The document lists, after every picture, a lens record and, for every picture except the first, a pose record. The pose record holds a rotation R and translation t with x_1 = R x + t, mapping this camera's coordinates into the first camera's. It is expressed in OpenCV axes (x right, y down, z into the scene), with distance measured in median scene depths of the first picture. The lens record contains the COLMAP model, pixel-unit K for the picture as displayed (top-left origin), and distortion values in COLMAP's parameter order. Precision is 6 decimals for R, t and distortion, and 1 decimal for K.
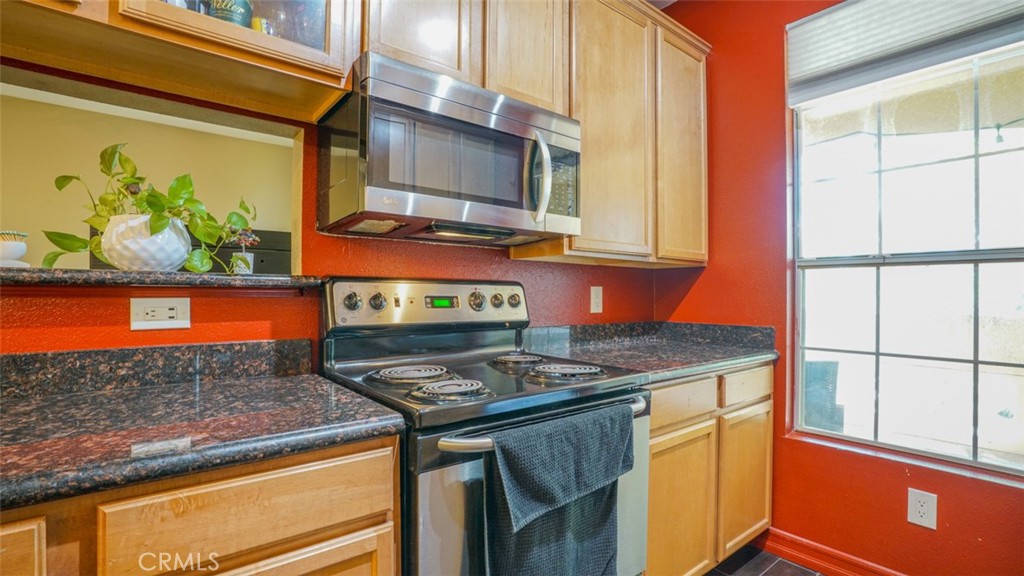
lens RADIAL K [[461.9, 0, 541.9], [0, 461.9, 290.3], [0, 0, 1]] dist [-0.027319, 0.000230]
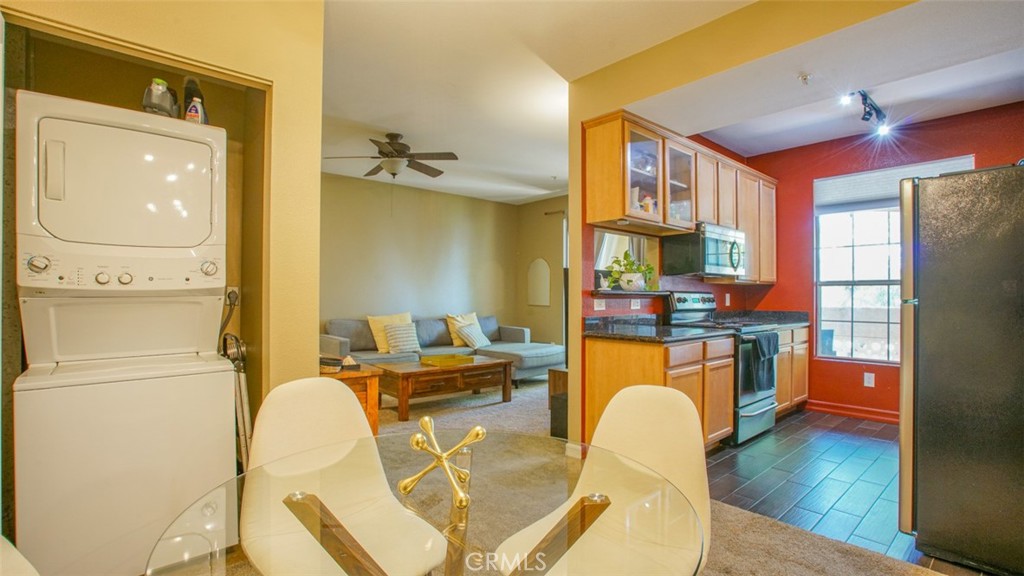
lens RADIAL K [[479.7, 0, 527.3], [0, 479.7, 292.9], [0, 0, 1]] dist [-0.044055, 0.000797]
pose [[0.999281, -0.000766, 0.037916, -1.000305], [0.000724, 0.999999, 0.001113, -0.016156], [-0.037916, -0.001084, 0.999280, -1.320601]]
